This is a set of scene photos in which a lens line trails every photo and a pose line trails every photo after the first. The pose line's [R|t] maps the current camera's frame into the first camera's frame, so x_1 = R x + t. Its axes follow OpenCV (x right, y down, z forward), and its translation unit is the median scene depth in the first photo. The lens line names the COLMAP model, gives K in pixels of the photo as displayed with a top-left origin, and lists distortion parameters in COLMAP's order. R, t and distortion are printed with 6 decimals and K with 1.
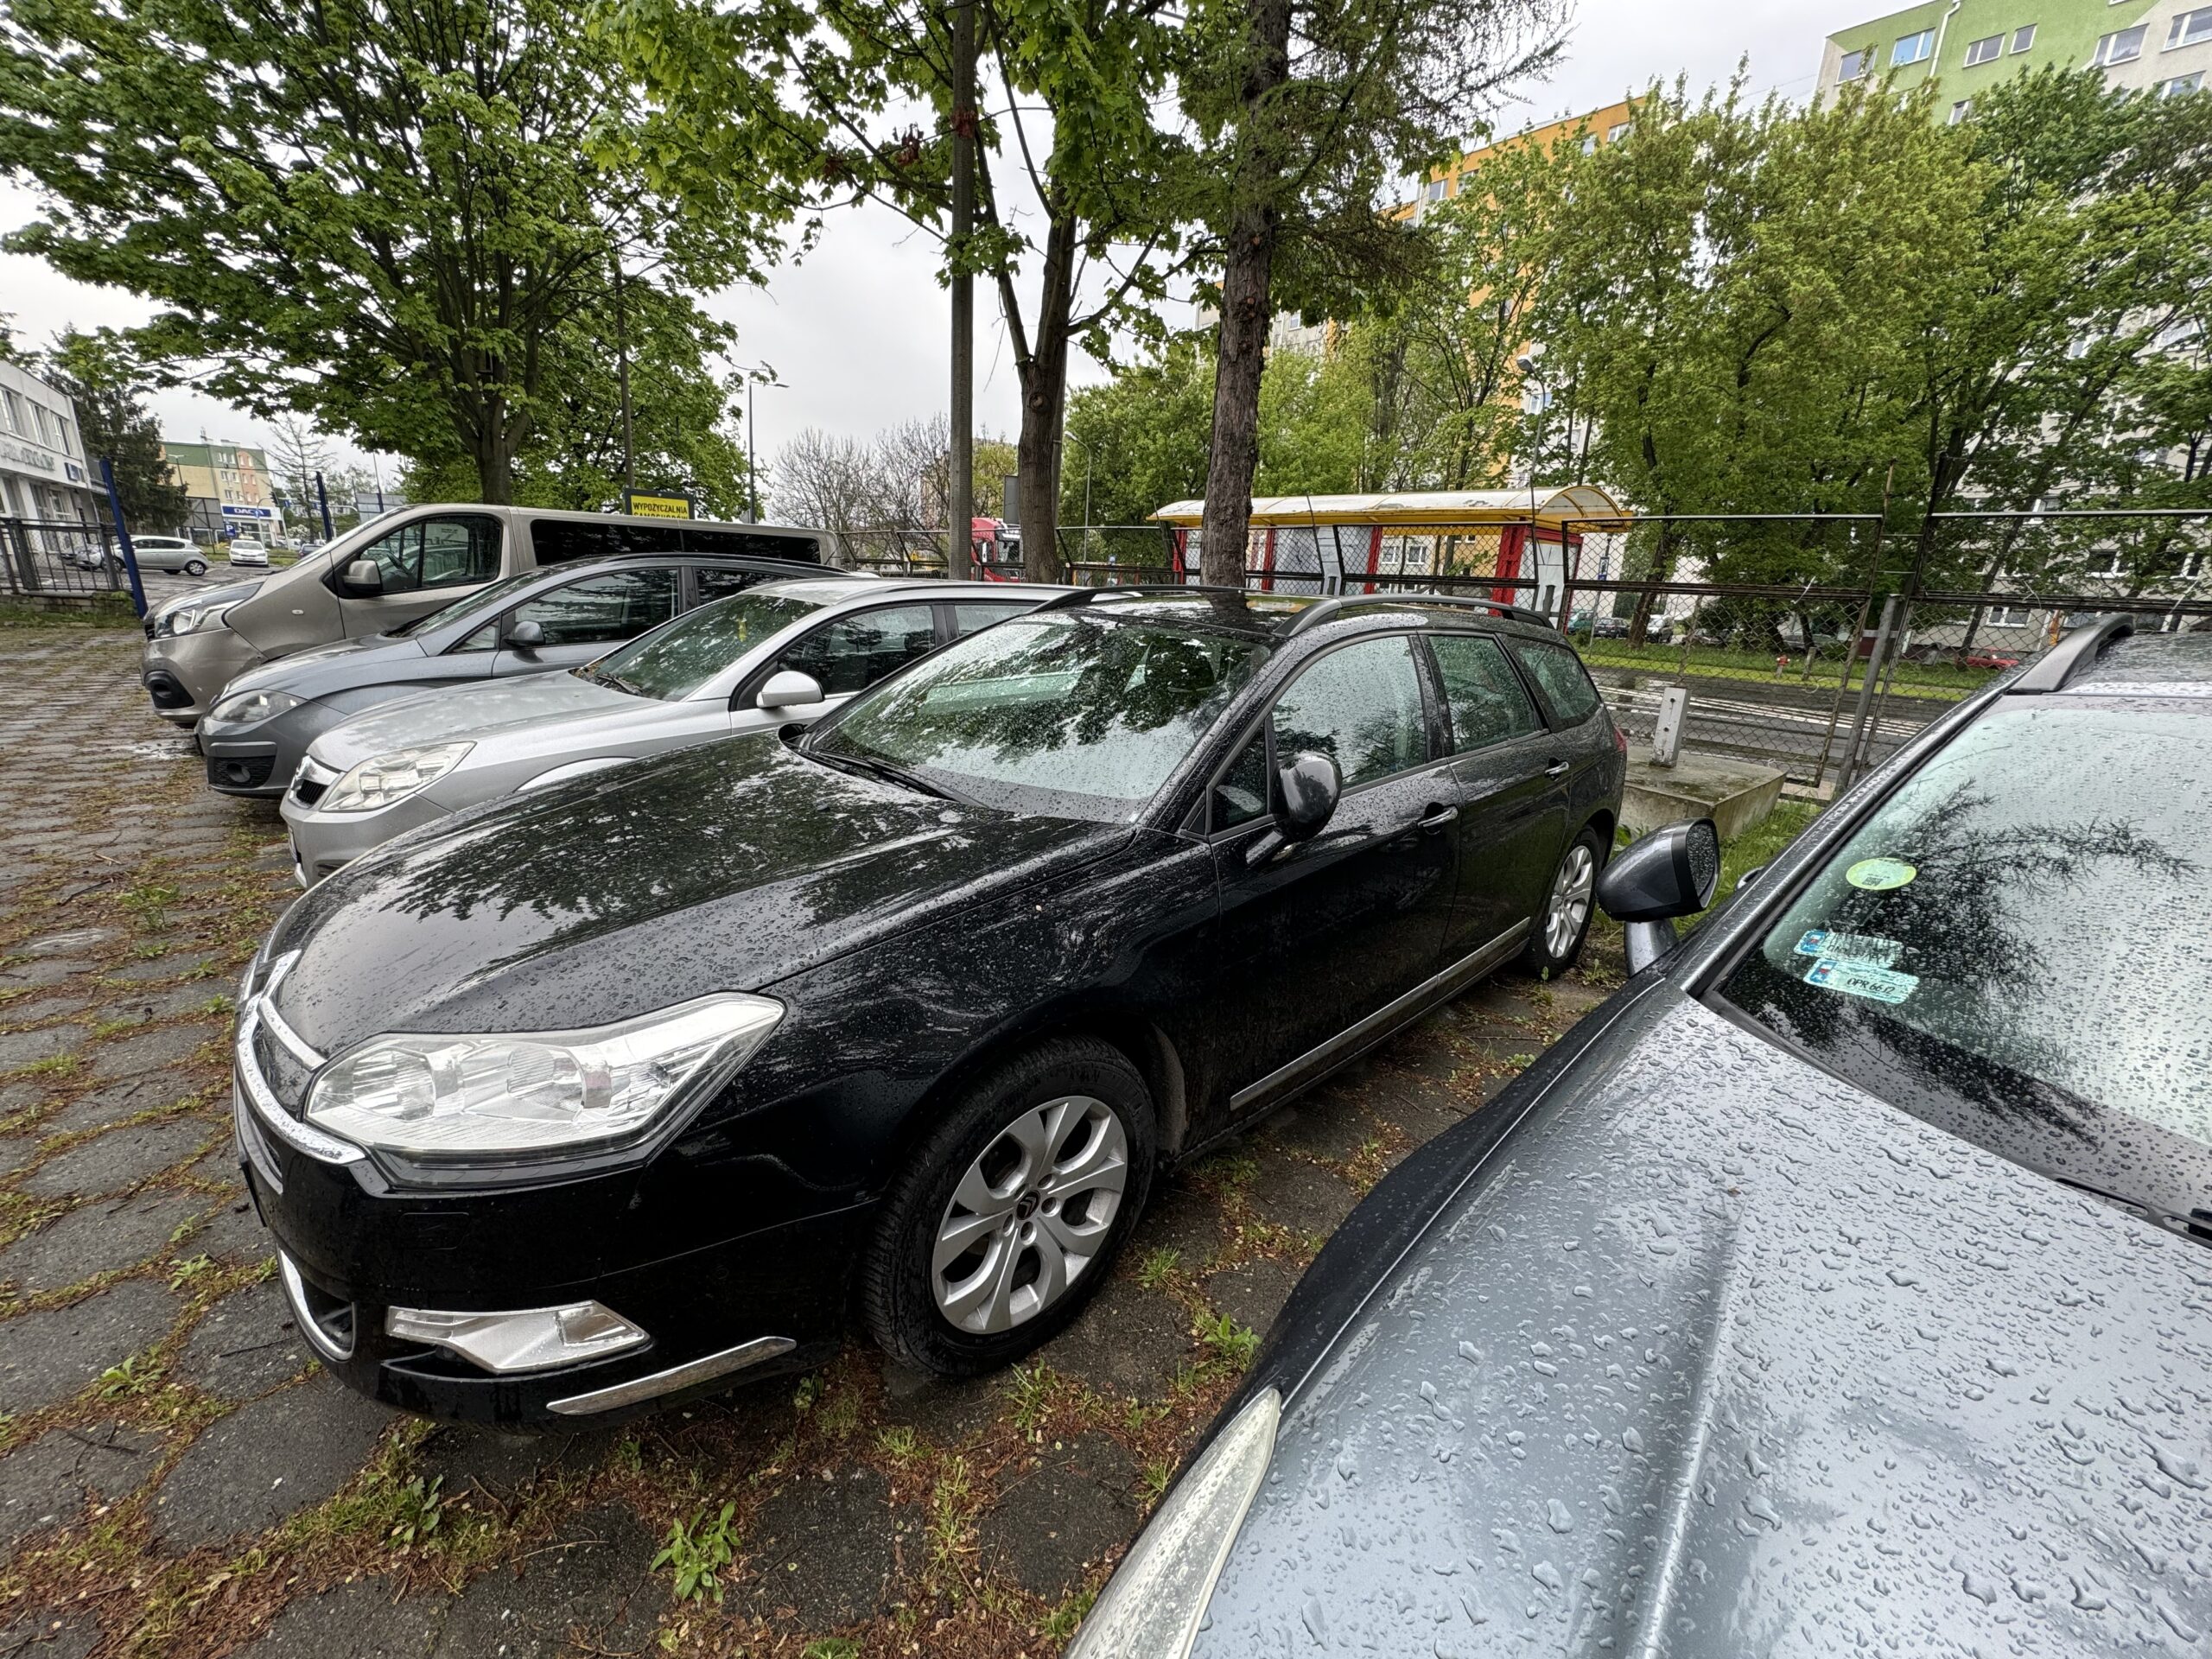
lens RADIAL K [[878.9, 0, 1111.7], [0, 878.9, 826.6], [0, 0, 1]] dist [-0.001698, 0.000161]
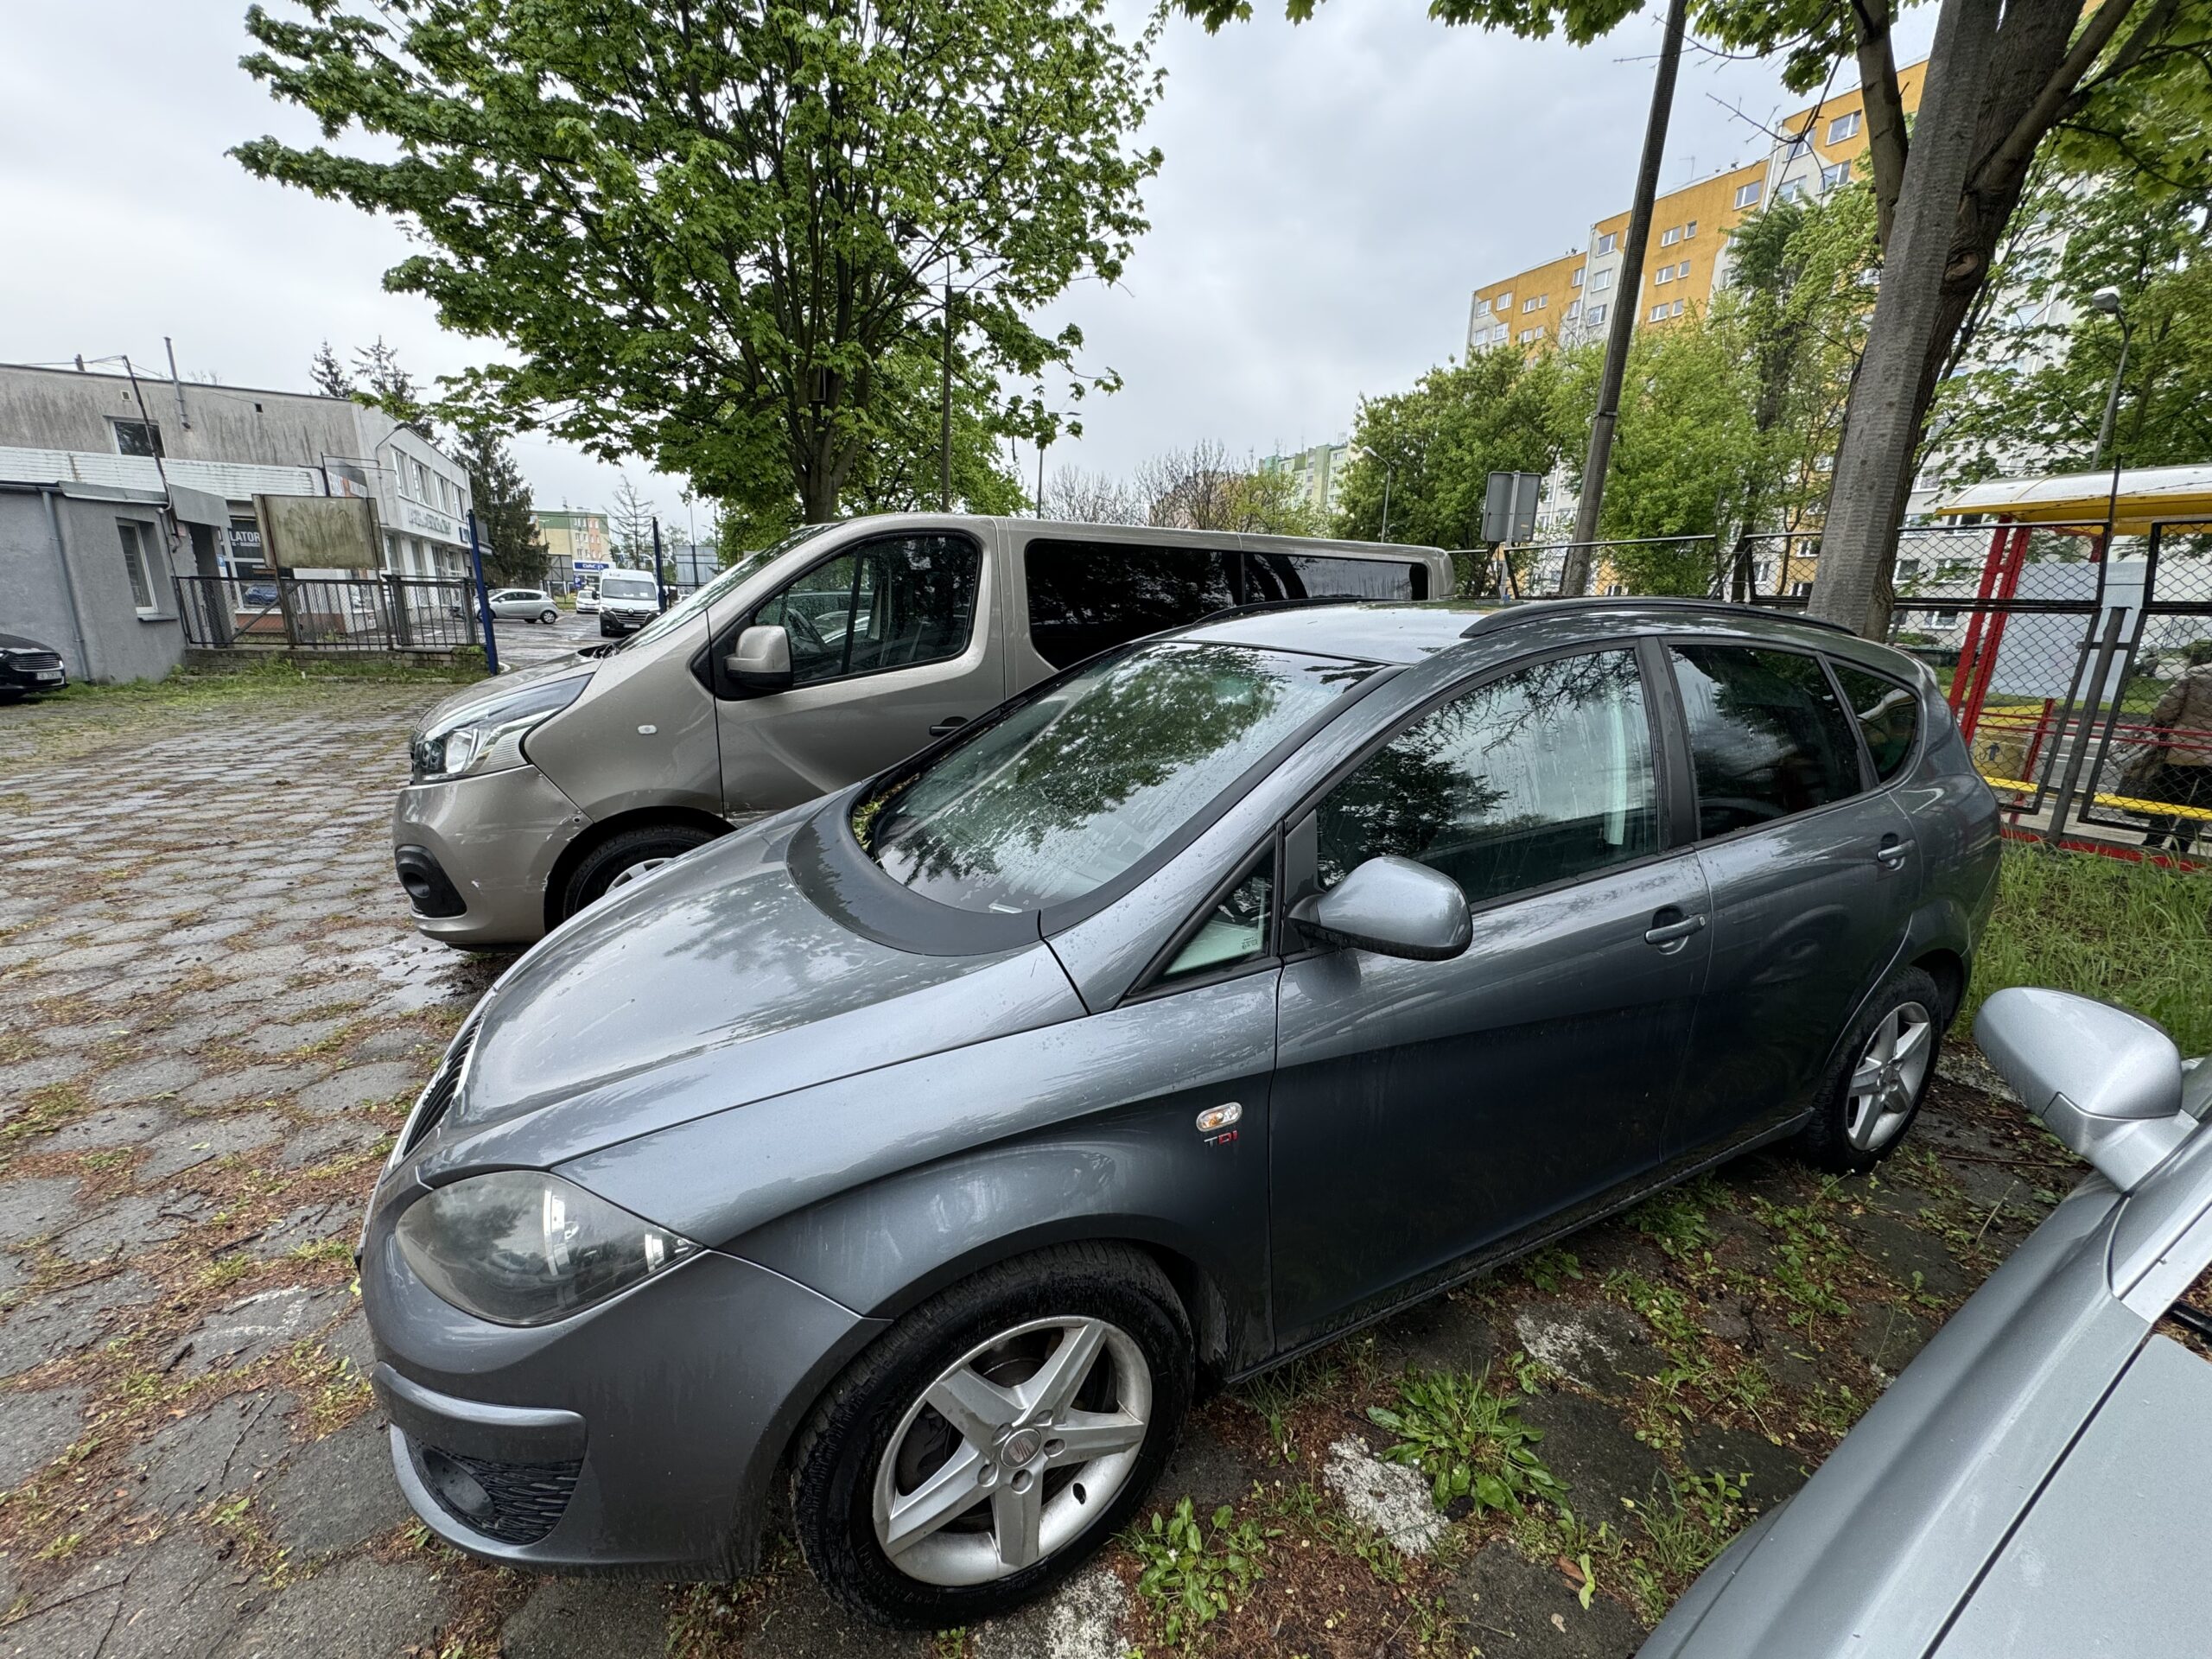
lens RADIAL K [[871.8, 0, 1110.4], [0, 871.8, 823.1], [0, 0, 1]] dist [-0.001483, -0.000102]
pose [[0.973265, 0.035208, -0.226972, -0.192482], [-0.043009, 0.998639, -0.029514, -0.065508], [0.225624, 0.038487, 0.973454, 0.199916]]
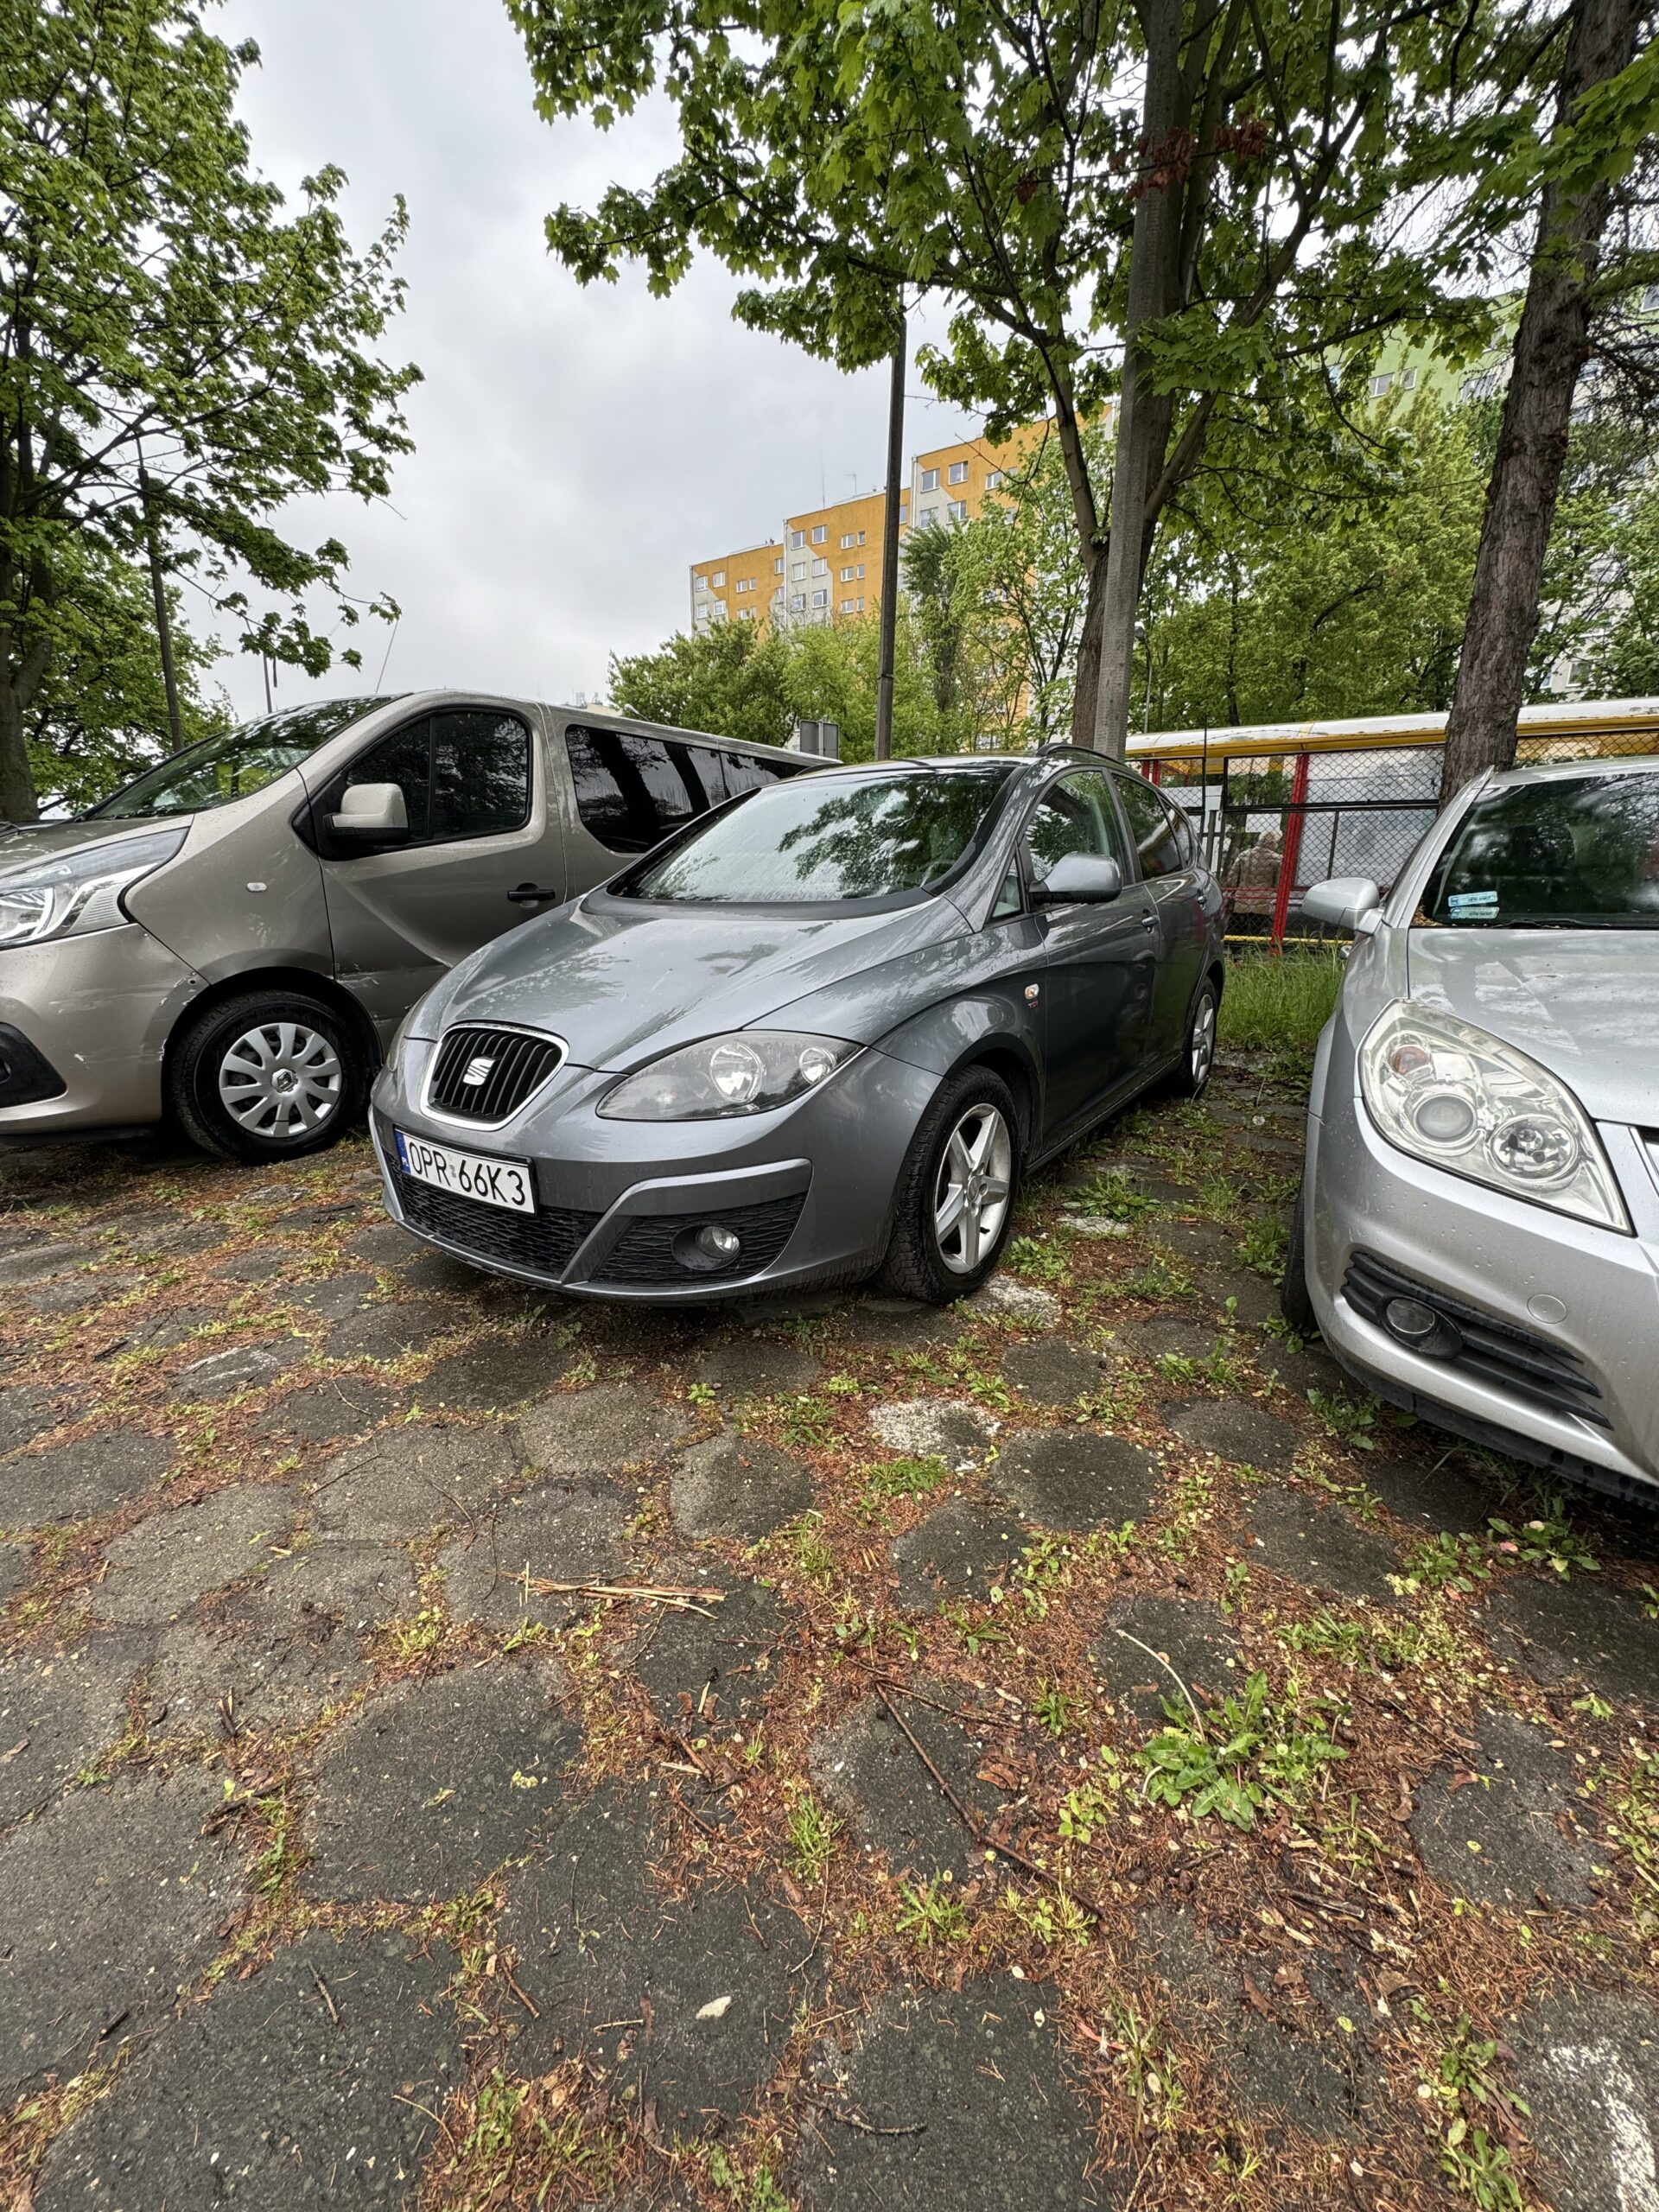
lens RADIAL K [[878.9, 0, 824.6], [0, 878.9, 1099.6], [0, 0, 1]] dist [-0.001698, 0.000161]
pose [[0.963290, -0.108942, 0.245363, -0.263622], [0.113055, 0.993585, -0.002697, -0.030152], [-0.243495, 0.030337, 0.969427, 0.154217]]
